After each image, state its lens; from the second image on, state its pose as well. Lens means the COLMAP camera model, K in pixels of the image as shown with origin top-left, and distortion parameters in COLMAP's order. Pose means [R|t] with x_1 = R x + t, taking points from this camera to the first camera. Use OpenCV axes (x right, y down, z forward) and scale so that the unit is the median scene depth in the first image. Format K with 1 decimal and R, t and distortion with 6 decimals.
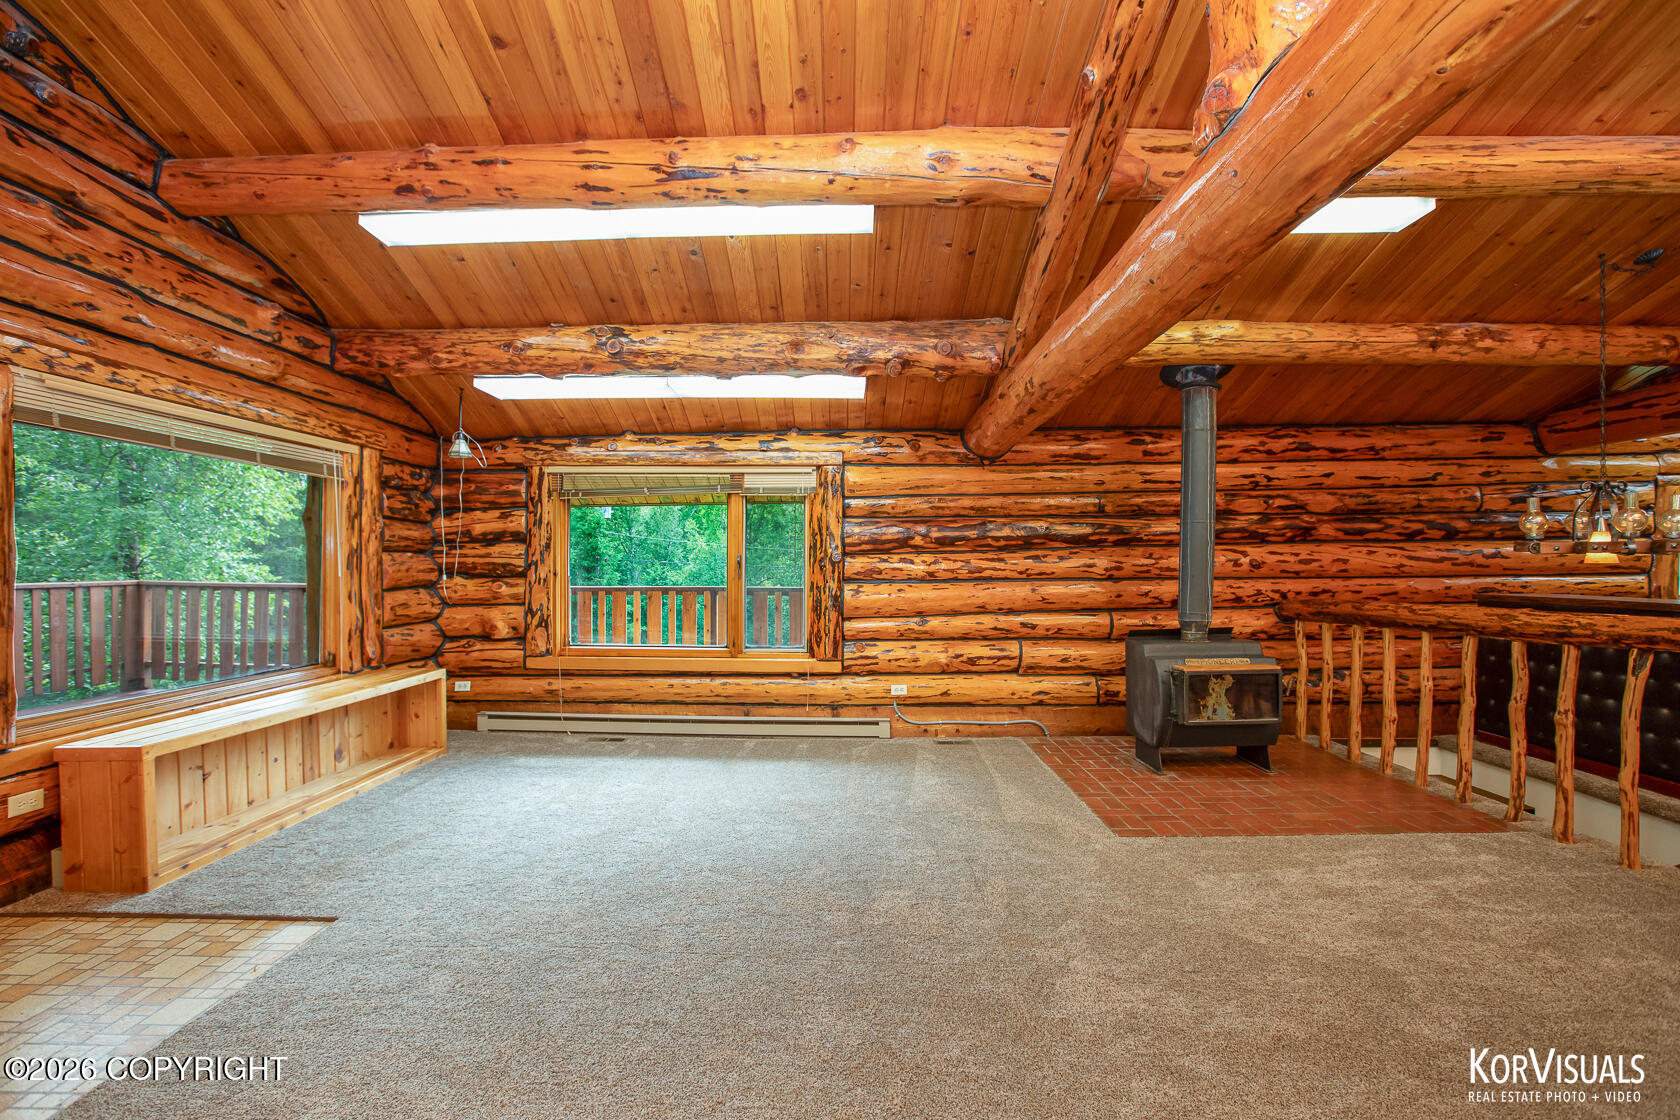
lens RADIAL K [[770.4, 0, 834.4], [0, 770.4, 562.1], [0, 0, 1]] dist [-0.048224, 0.014945]
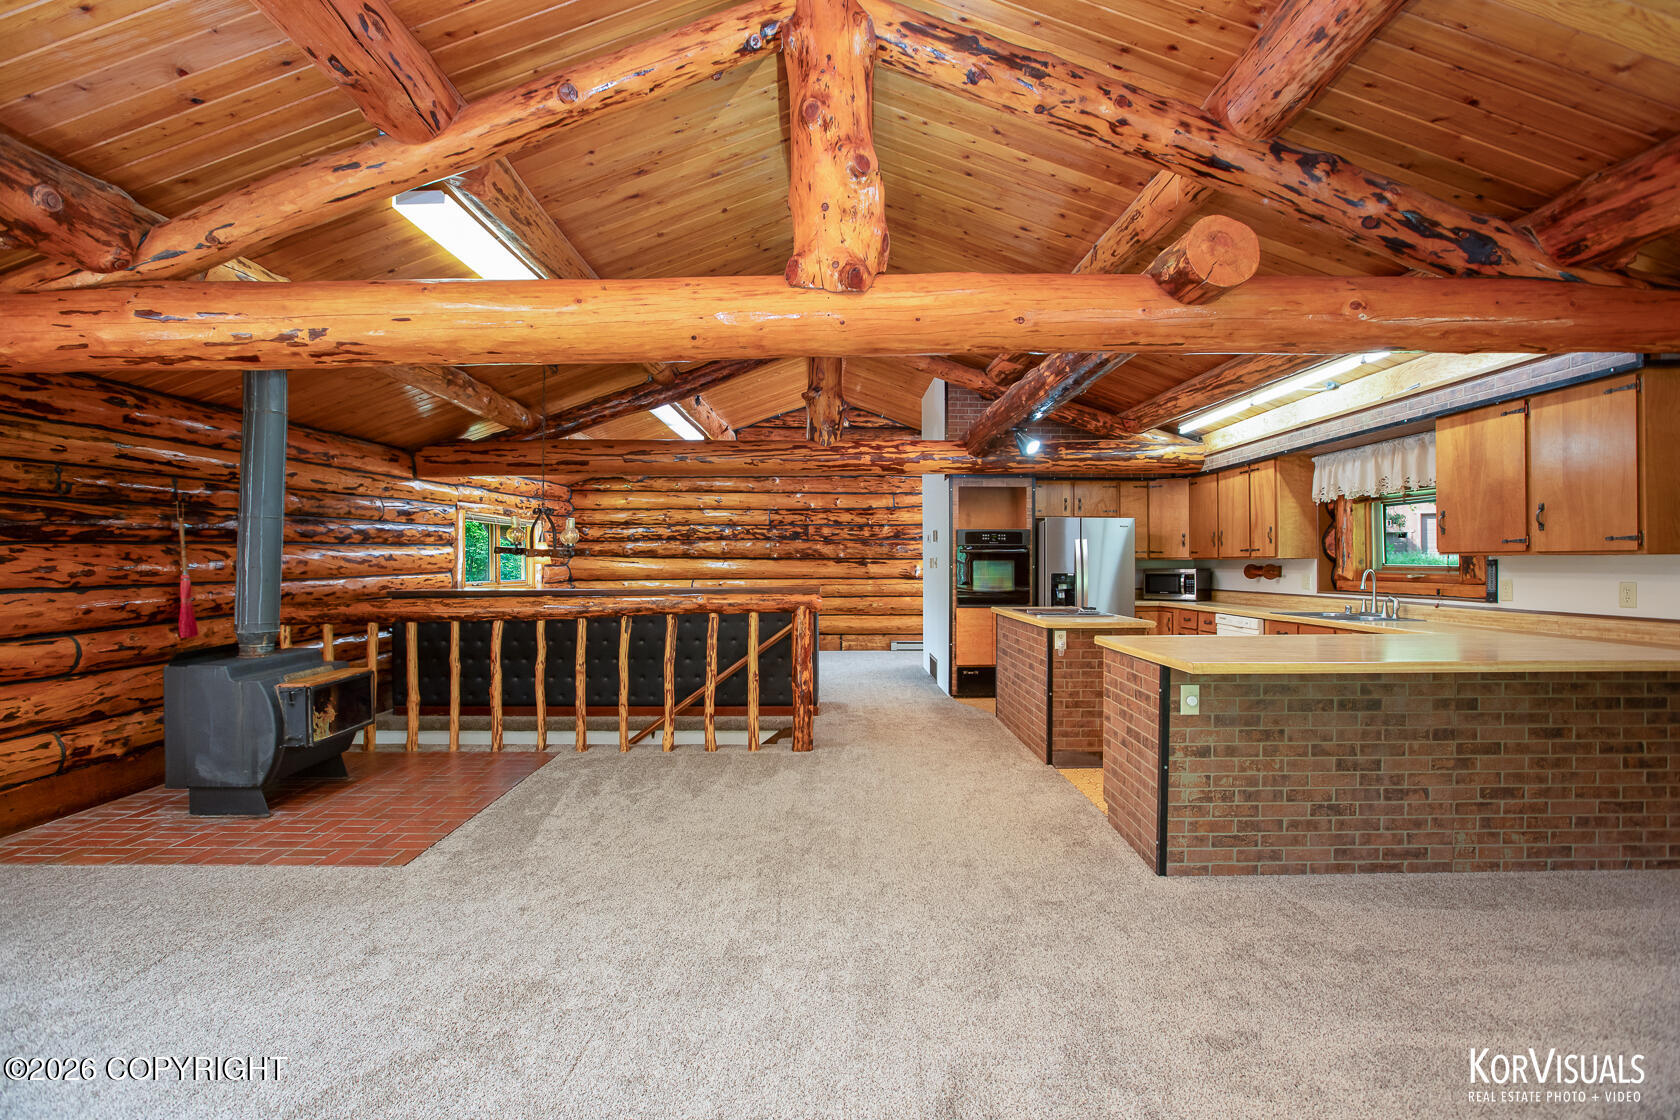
lens RADIAL K [[770.4, 0, 843.1], [0, 770.4, 565.2], [0, 0, 1]] dist [-0.048224, 0.014945]
pose [[-0.035807, -0.003233, 0.999354, -0.349670], [0.002664, 0.999991, 0.003331, 0.000276], [-0.999355, 0.002781, -0.035798, 0.327708]]
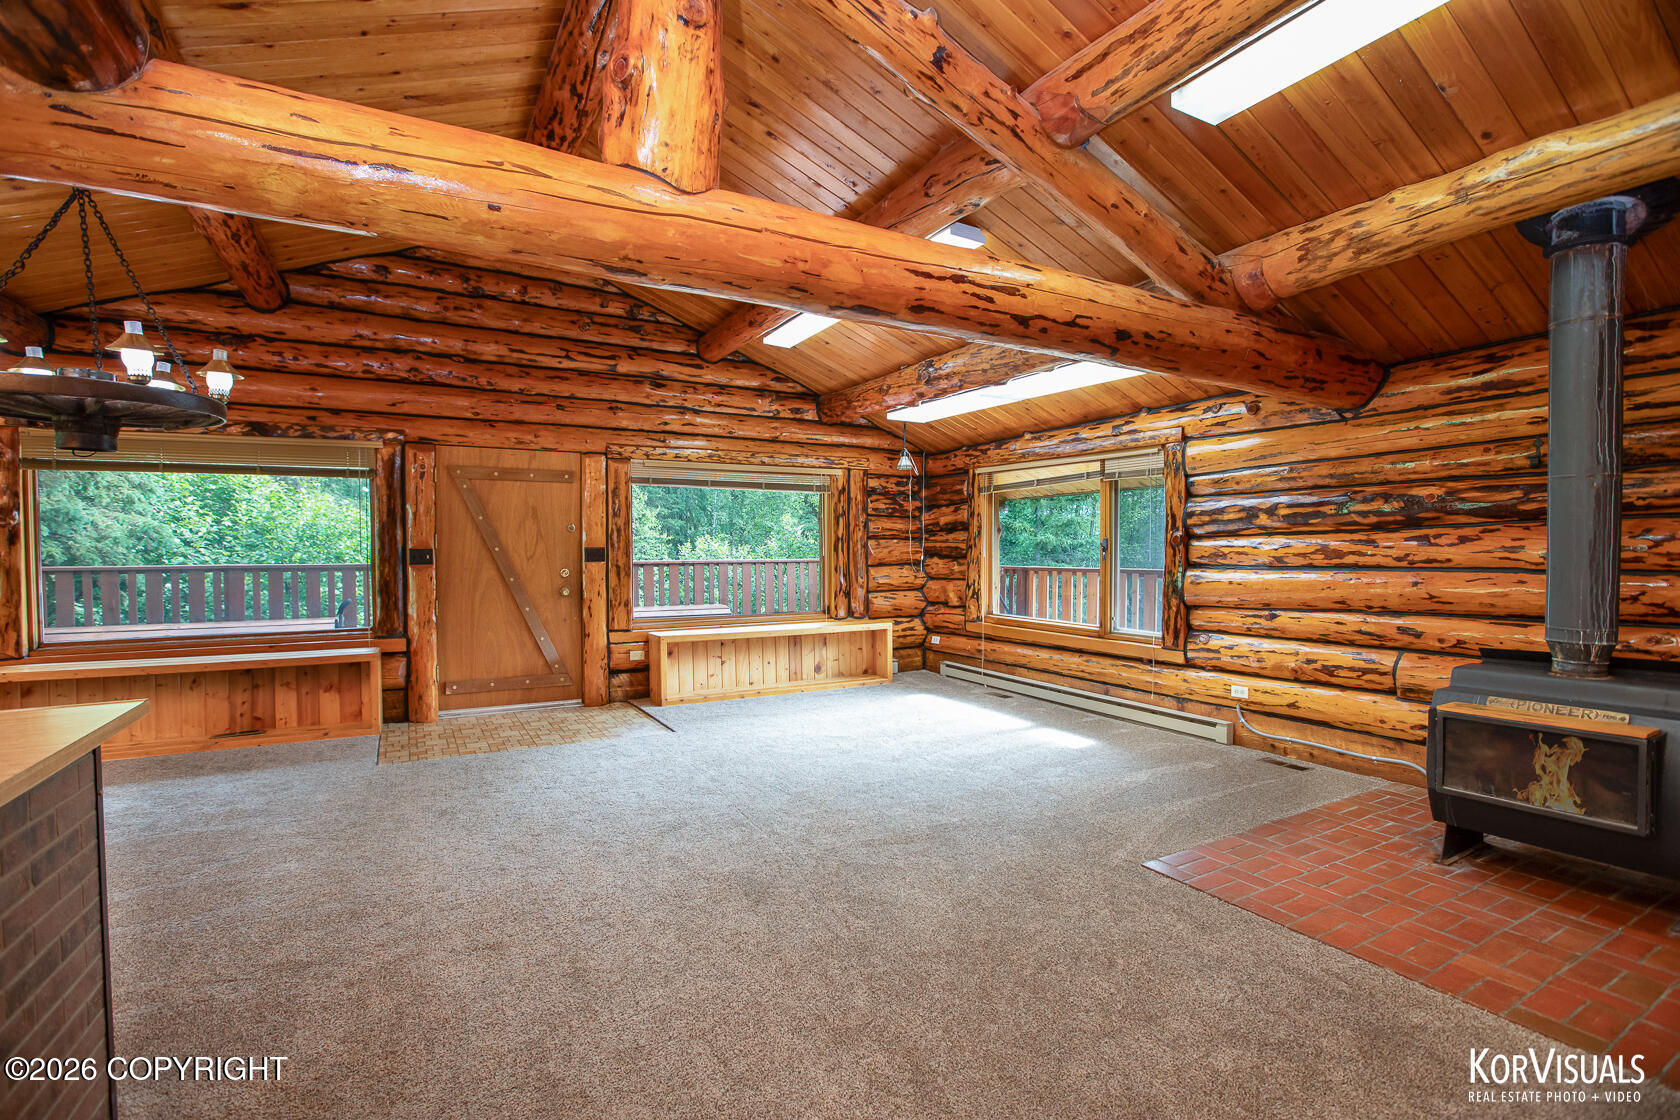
lens RADIAL K [[770.4, 0, 833.3], [0, 770.4, 561.0], [0, 0, 1]] dist [-0.048224, 0.014945]
pose [[0.505244, 0.014448, -0.862856, 0.599350], [0.003553, 0.999817, 0.018822, 0.000029], [0.862969, -0.012575, 0.505100, 0.176392]]
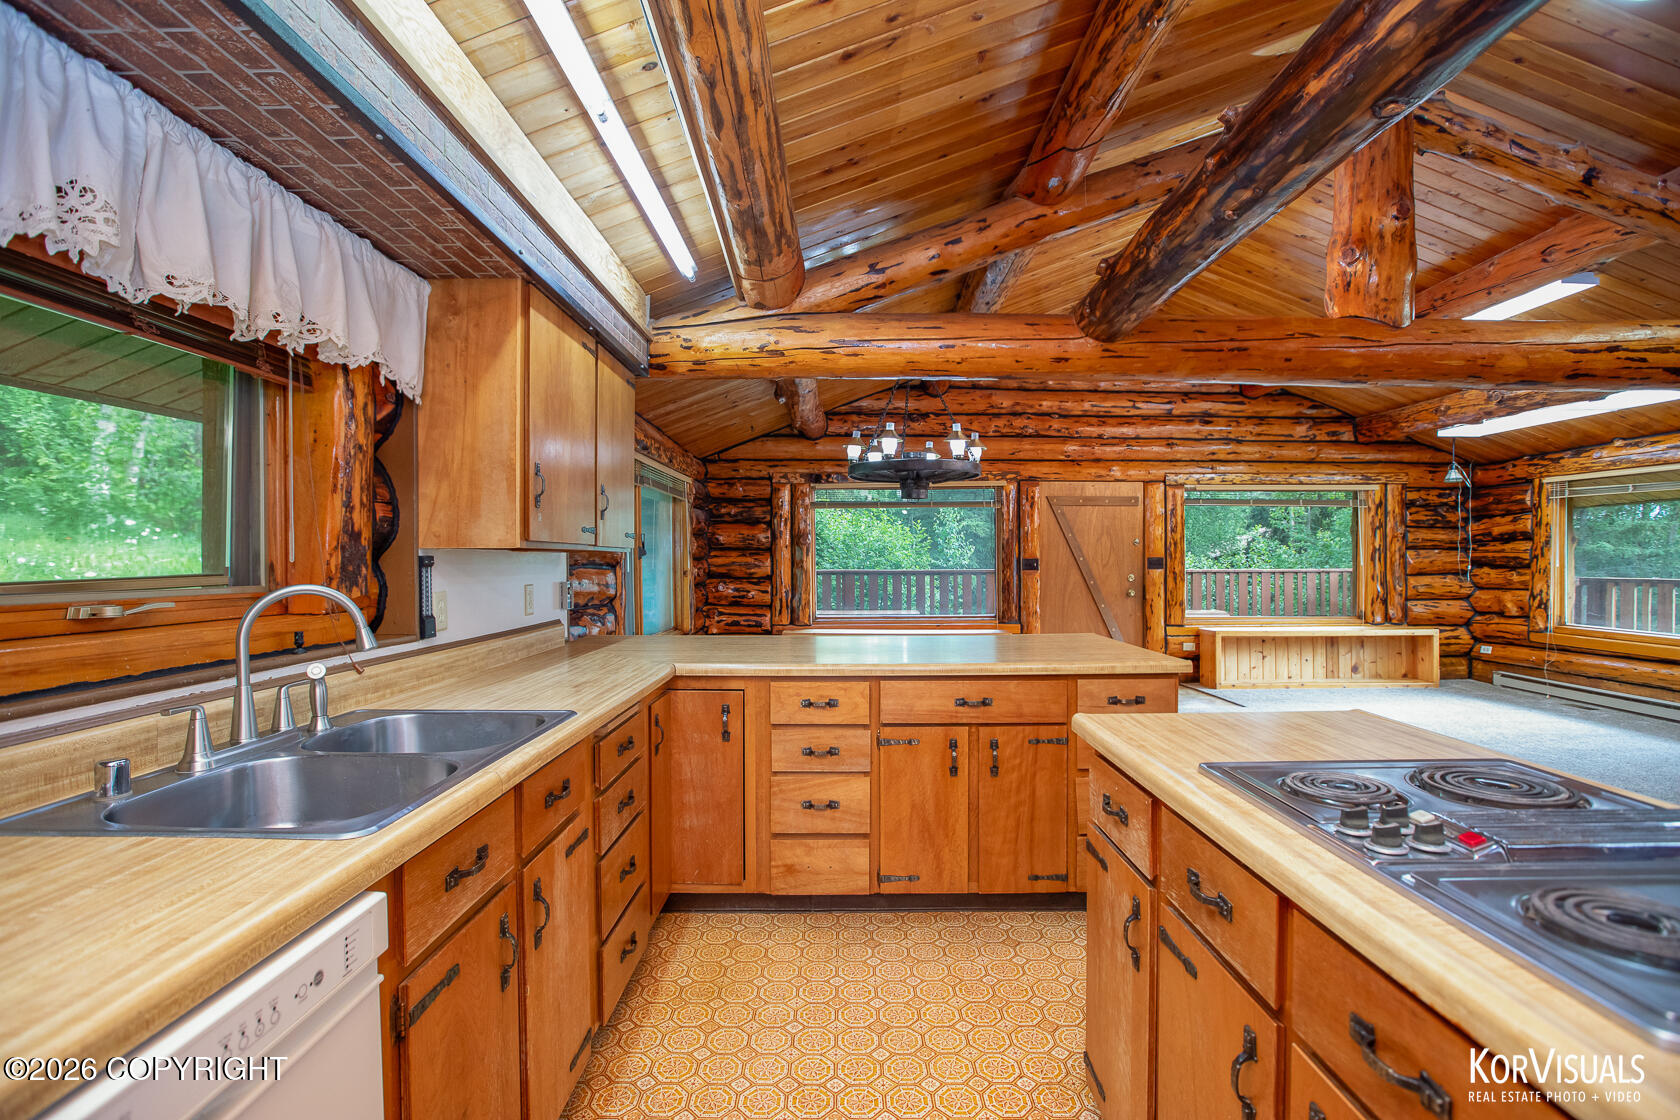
lens RADIAL K [[770.4, 0, 826.5], [0, 770.4, 563.3], [0, 0, 1]] dist [-0.048224, 0.014945]
pose [[0.015735, 0.004503, -0.999866, 0.827803], [0.004140, 0.999981, 0.004569, 0.002057], [0.999868, -0.004211, 0.015716, -0.176627]]
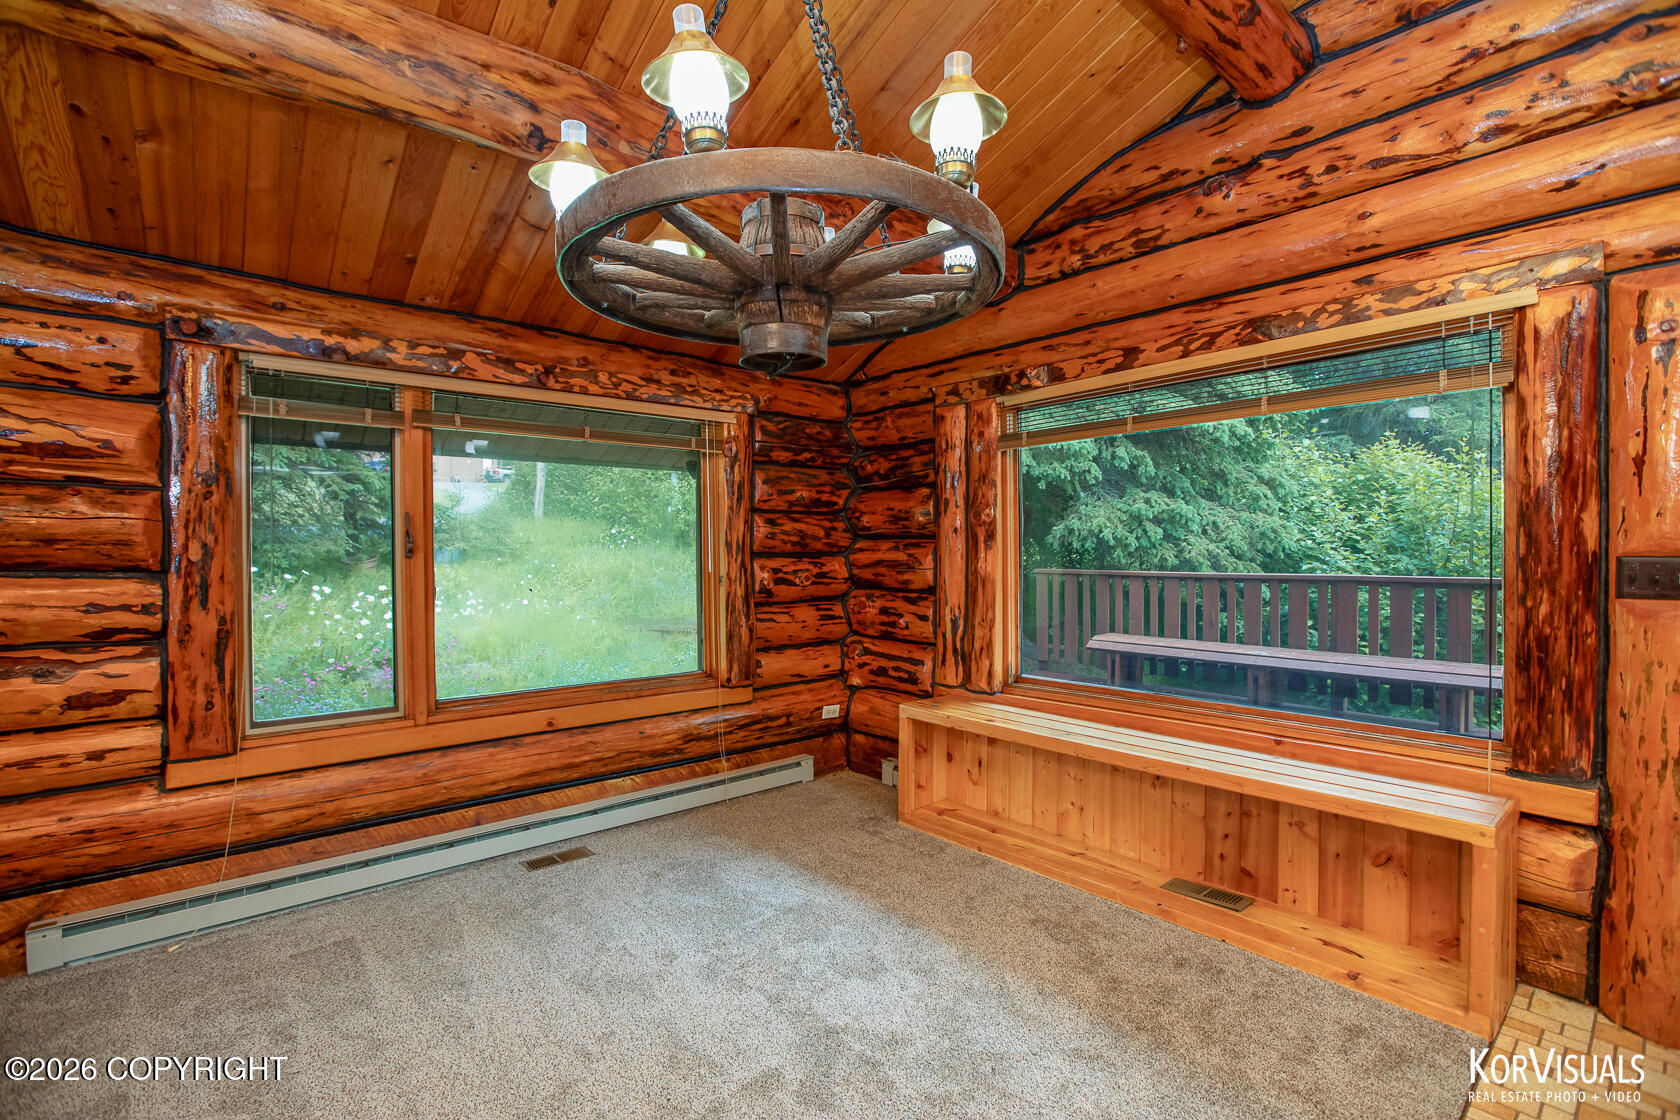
lens RADIAL K [[770.4, 0, 831.5], [0, 770.4, 562.9], [0, 0, 1]] dist [-0.048224, 0.014945]
pose [[-0.744525, 0.010333, -0.667514, -0.015201], [0.004276, 0.999934, 0.010710, -0.000444], [0.667580, 0.005119, -0.744520, 0.214592]]
